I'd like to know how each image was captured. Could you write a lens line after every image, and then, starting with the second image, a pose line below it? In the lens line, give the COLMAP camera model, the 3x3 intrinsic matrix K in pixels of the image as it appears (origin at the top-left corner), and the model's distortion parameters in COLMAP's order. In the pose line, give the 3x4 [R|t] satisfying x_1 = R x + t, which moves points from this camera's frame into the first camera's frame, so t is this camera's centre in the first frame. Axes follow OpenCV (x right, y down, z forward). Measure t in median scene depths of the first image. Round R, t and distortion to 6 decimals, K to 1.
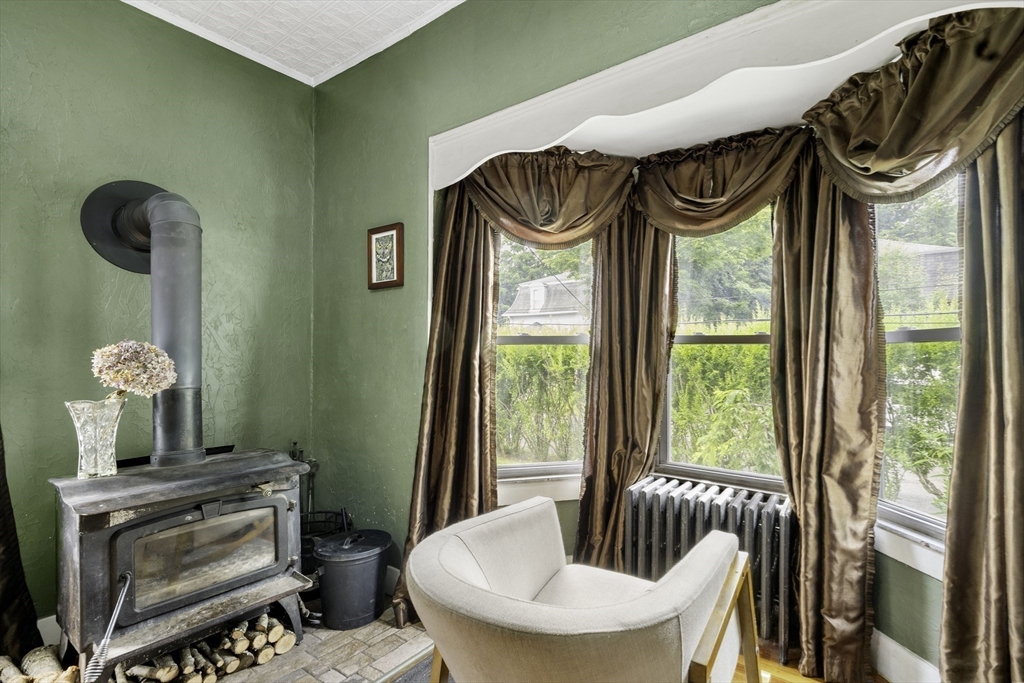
lens RADIAL K [[483.1, 0, 517.5], [0, 483.1, 346.1], [0, 0, 1]] dist [-0.004629, -0.000415]
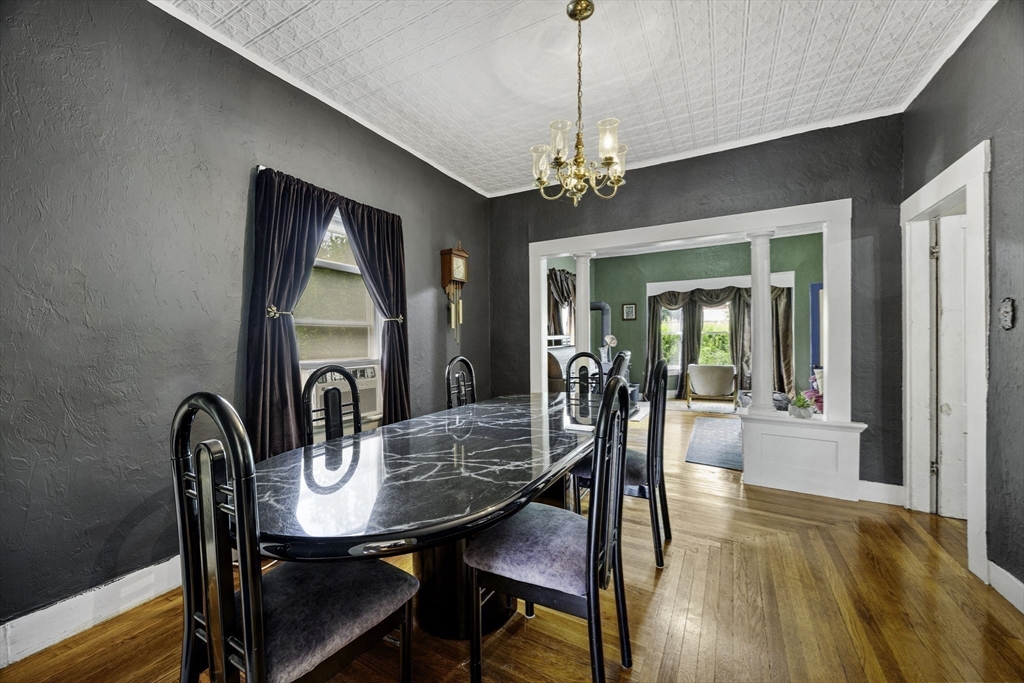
lens RADIAL K [[402.1, 0, 511.8], [0, 402.1, 344.4], [0, 0, 1]] dist [-0.000662, 0.000019]
pose [[0.994524, -0.015747, 0.103317, -2.024318], [0.014017, 0.999749, 0.017451, -0.001209], [-0.103566, -0.015907, 0.994495, -2.695483]]
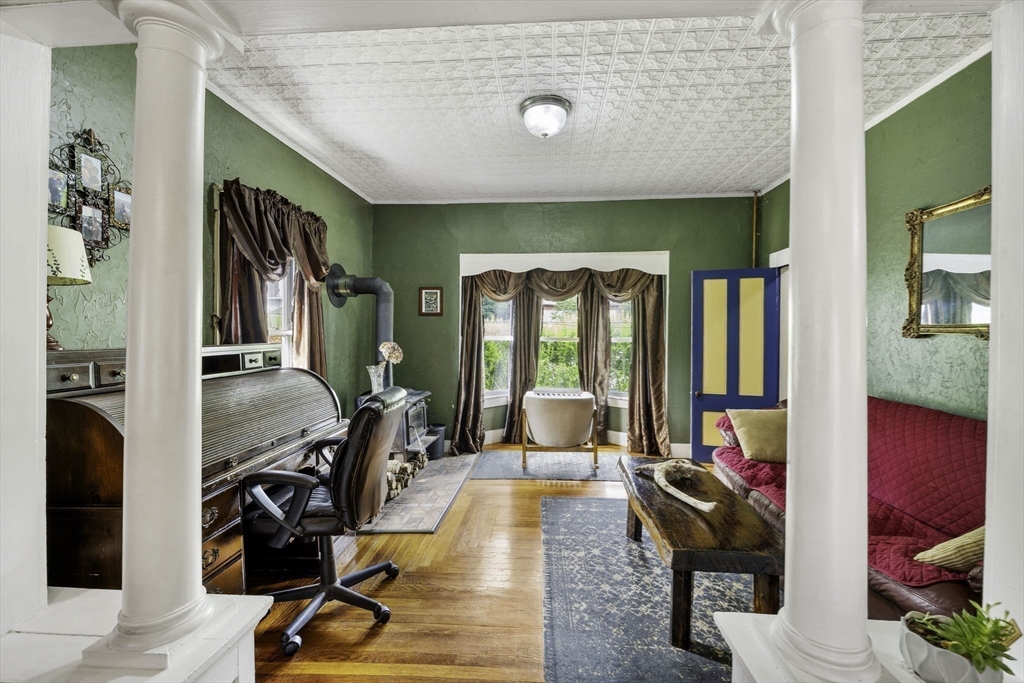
lens RADIAL K [[448.8, 0, 521.6], [0, 448.8, 337.8], [0, 0, 1]] dist [-0.000241, -0.000015]
pose [[0.855488, 0.002279, 0.517818, -1.316445], [-0.007171, 0.999947, 0.007447, -0.050696], [-0.517773, -0.010085, 0.855459, -1.283743]]
